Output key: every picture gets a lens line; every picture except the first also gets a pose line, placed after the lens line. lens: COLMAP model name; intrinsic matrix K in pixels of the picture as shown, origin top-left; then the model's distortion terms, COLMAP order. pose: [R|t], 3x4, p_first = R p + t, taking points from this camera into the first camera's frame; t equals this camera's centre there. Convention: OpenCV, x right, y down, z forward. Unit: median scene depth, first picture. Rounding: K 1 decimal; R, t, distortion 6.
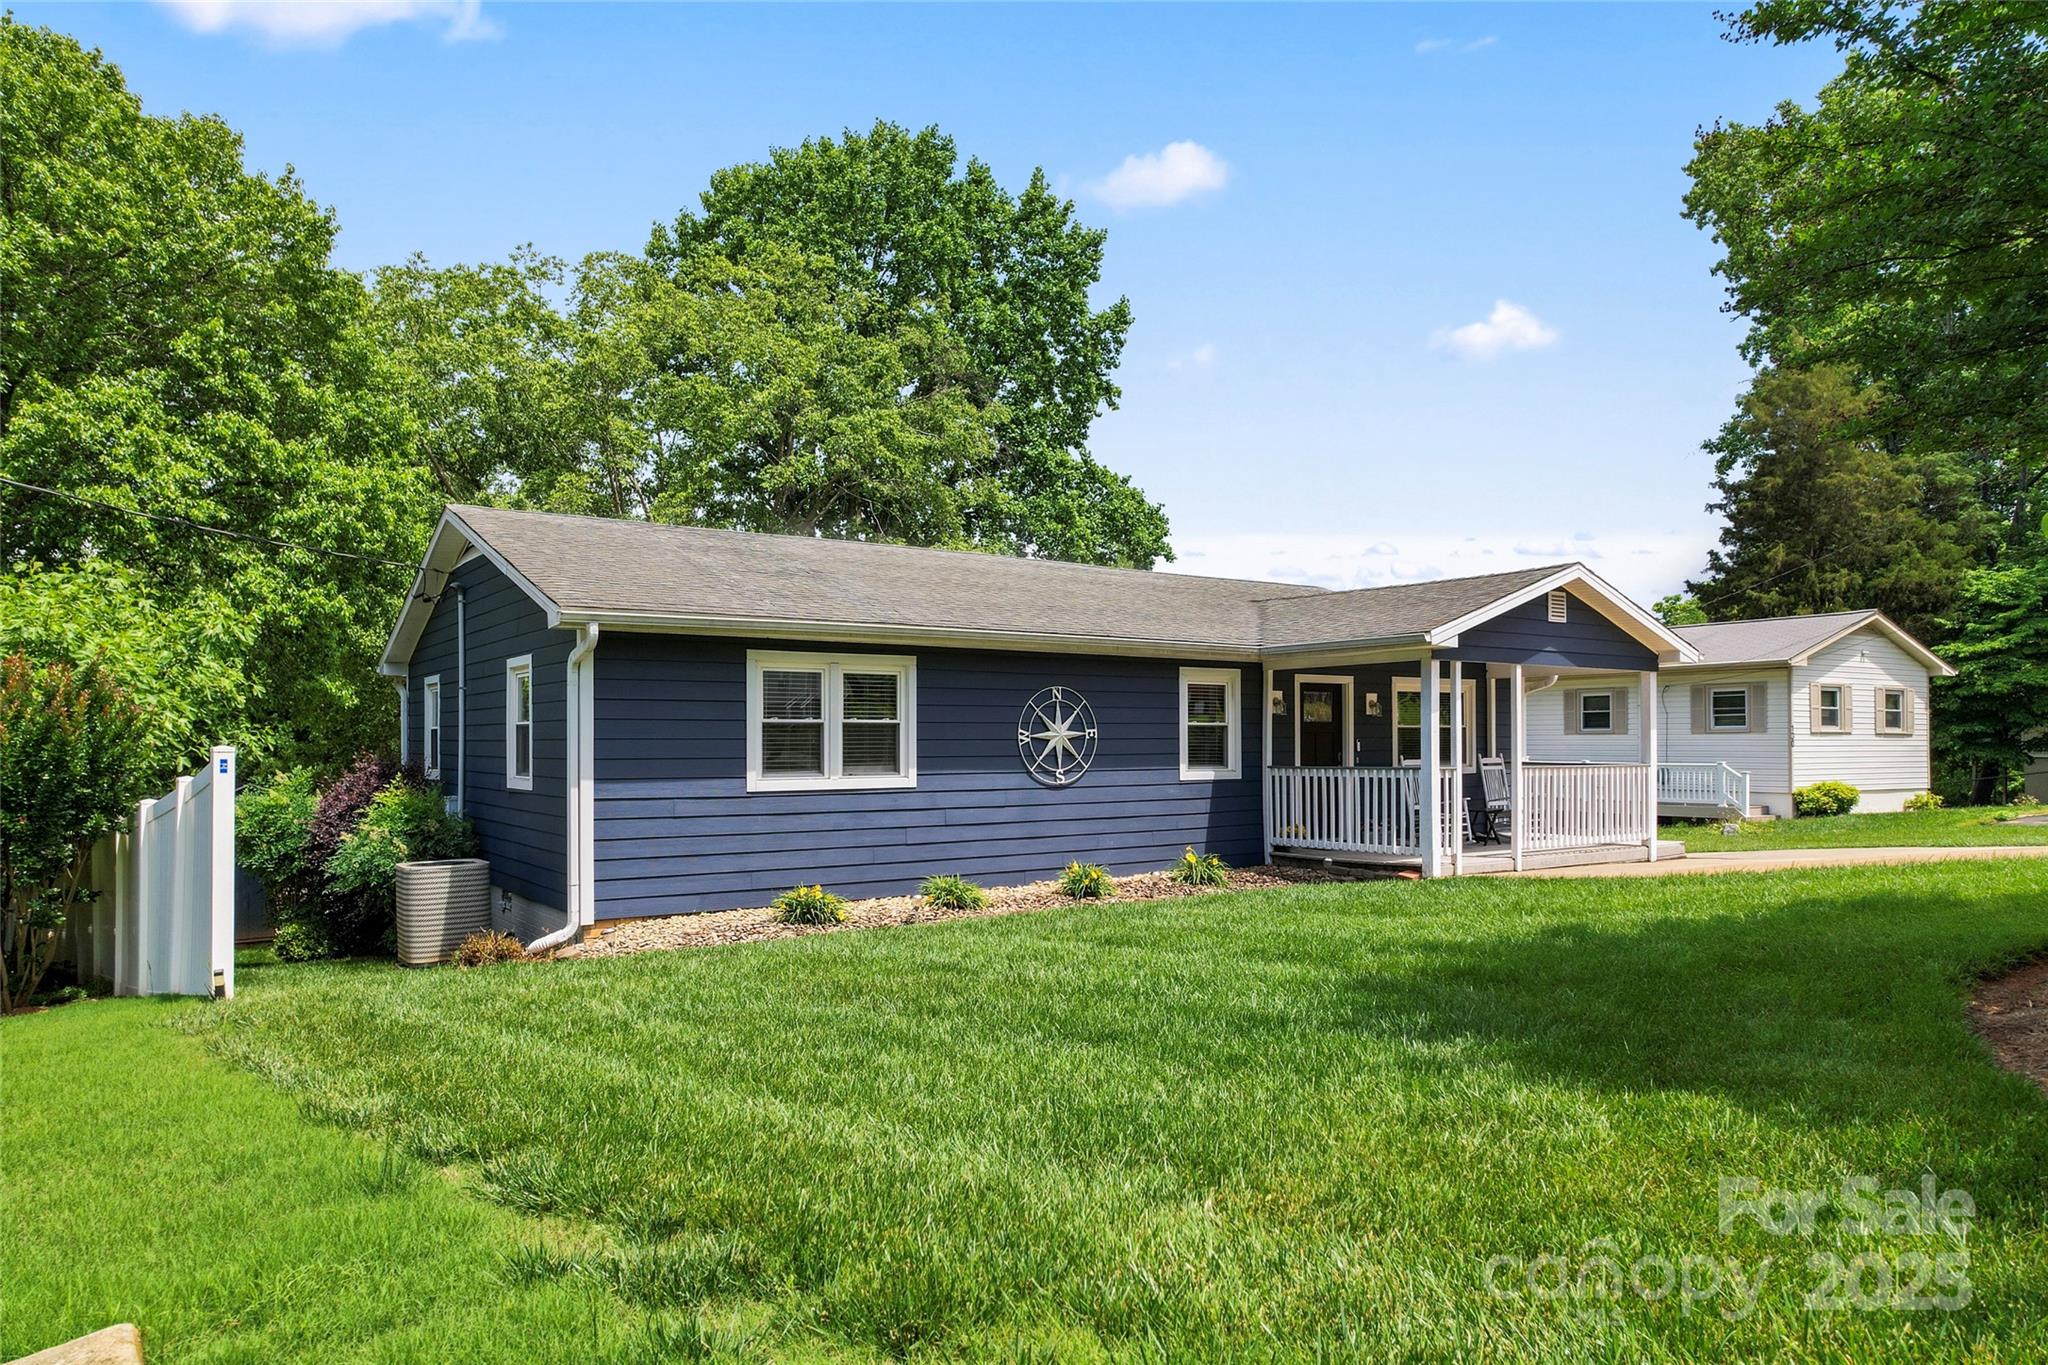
lens RADIAL K [[1286.0, 0, 1029.2], [0, 1286.0, 699.7], [0, 0, 1]] dist [-0.061920, 0.036990]
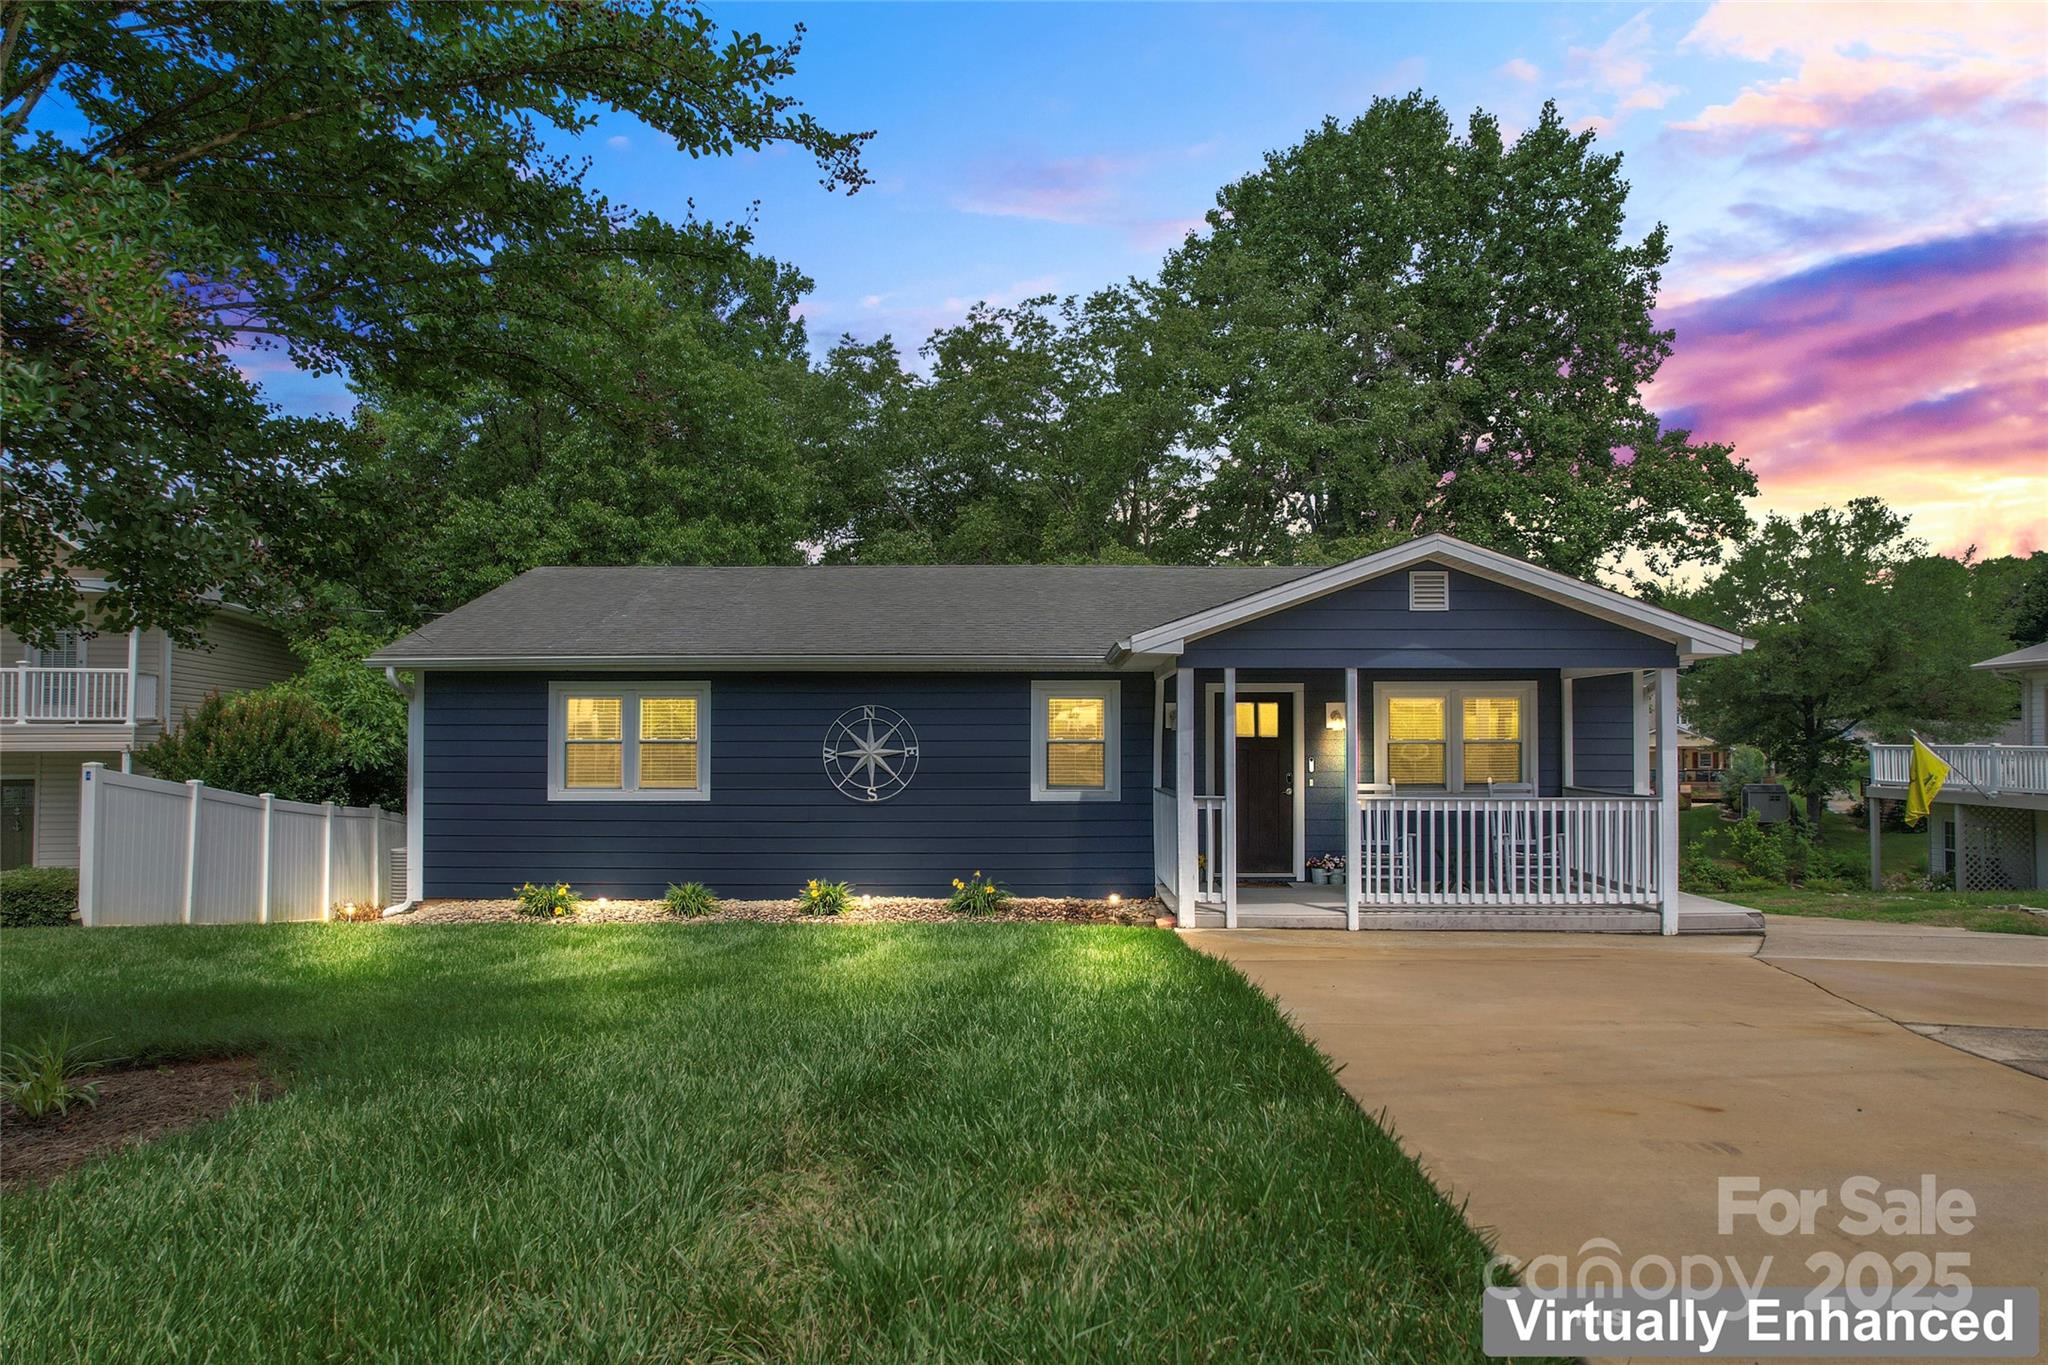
lens RADIAL K [[1286.0, 0, 1031.0], [0, 1286.0, 693.8], [0, 0, 1]] dist [-0.061920, 0.036990]
pose [[0.812664, -0.017717, -0.582463, 0.756713], [0.015363, 0.999842, -0.008978, -0.008721], [0.582530, -0.001652, 0.812807, 0.267190]]
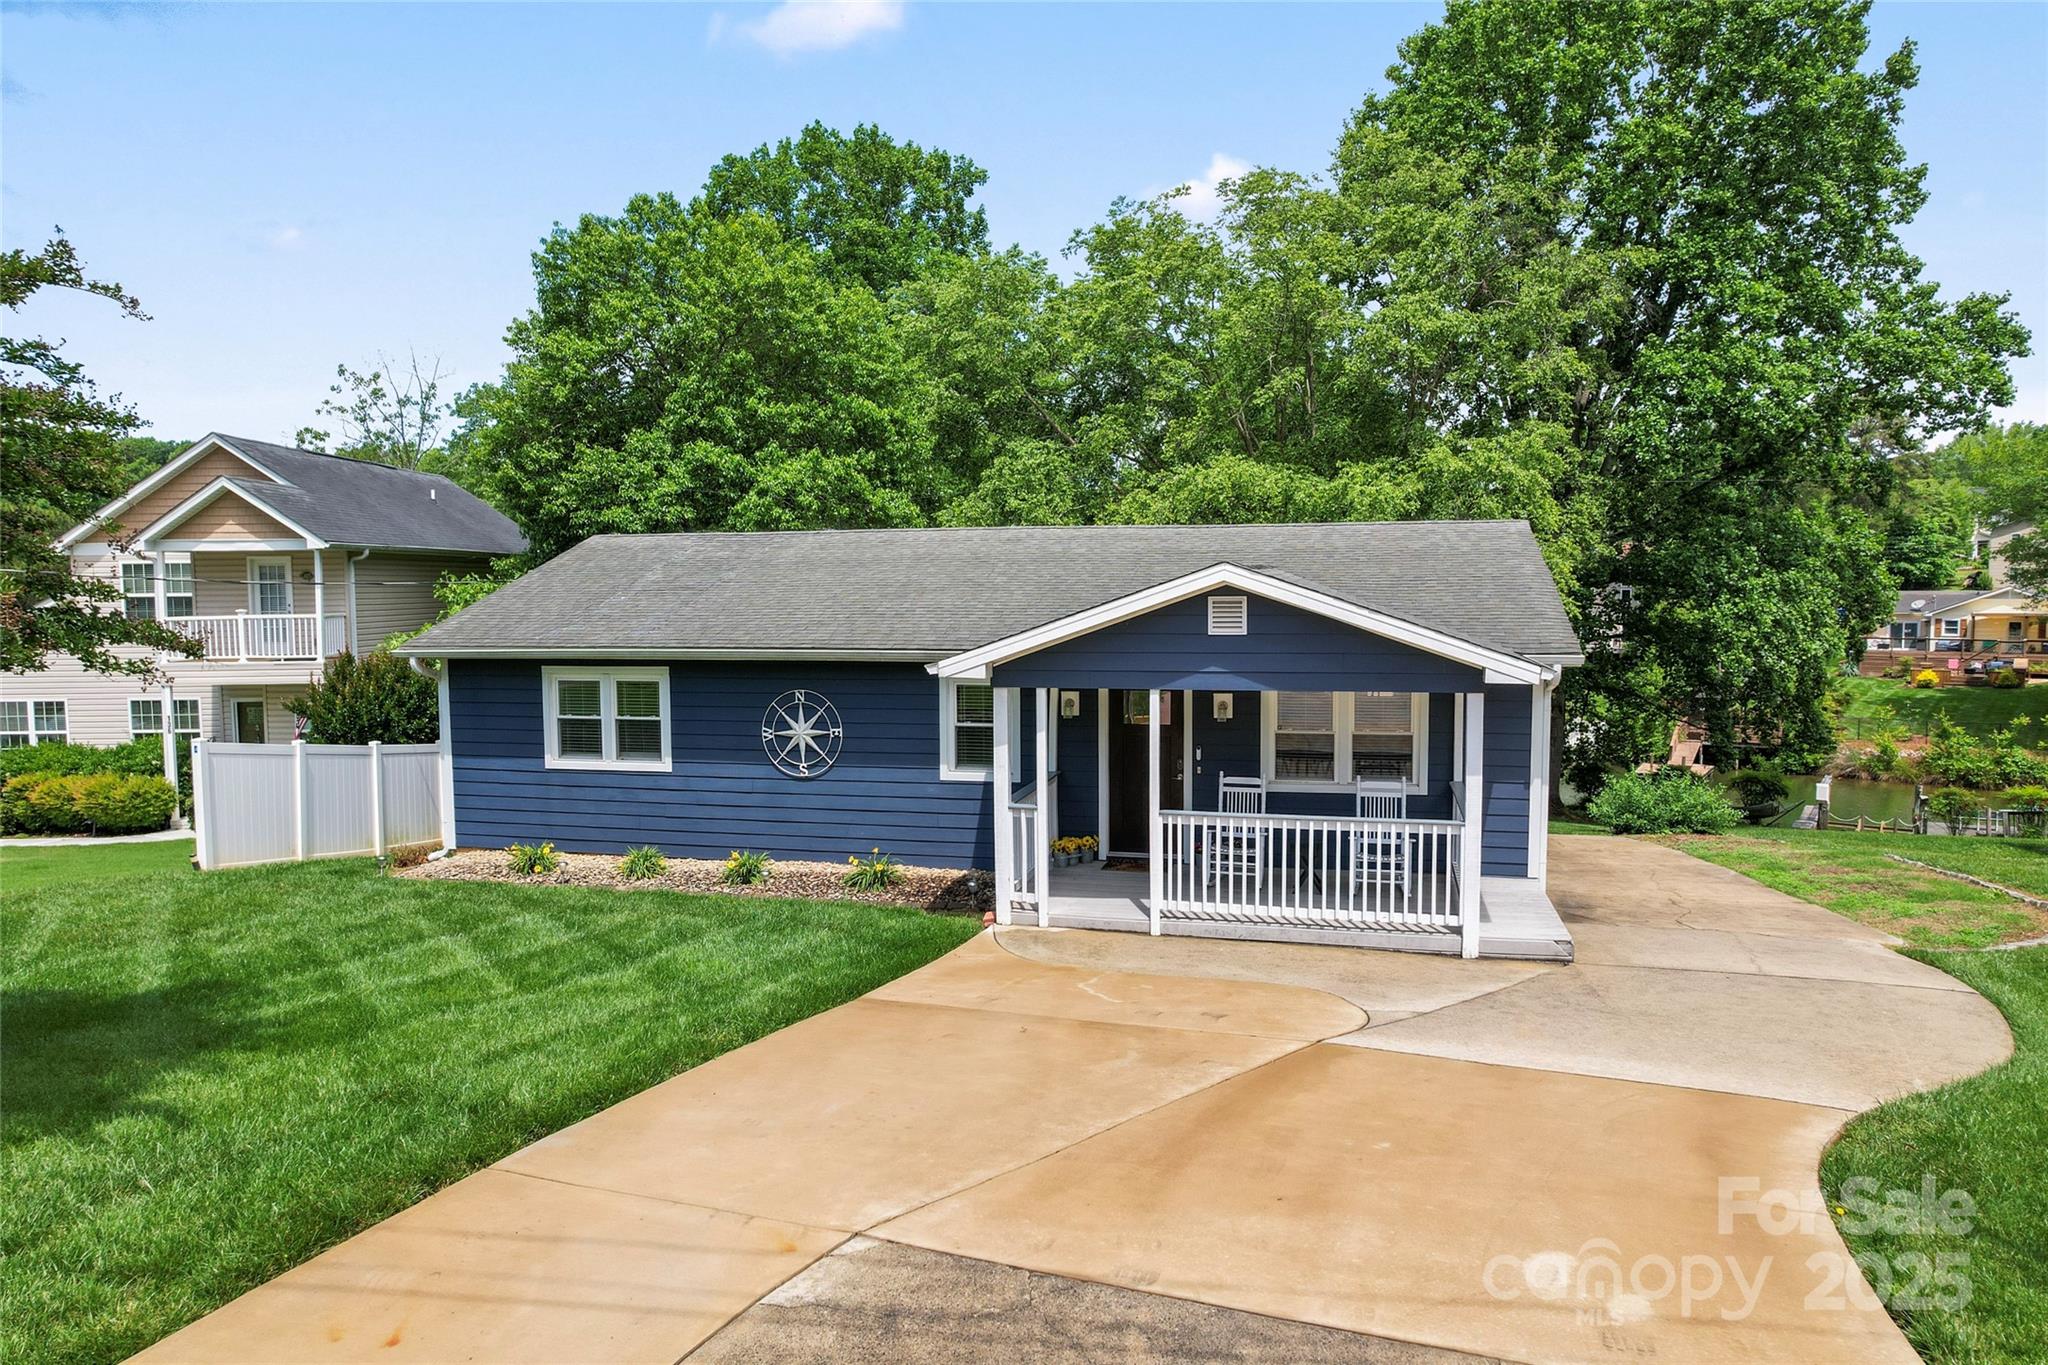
lens RADIAL K [[1286.0, 0, 1036.9], [0, 1286.0, 679.9], [0, 0, 1]] dist [-0.061920, 0.036990]
pose [[0.666043, 0.052256, -0.744081, 1.049311], [0.028348, 0.995049, 0.095256, -0.126767], [0.745375, -0.084538, 0.661264, 0.440771]]
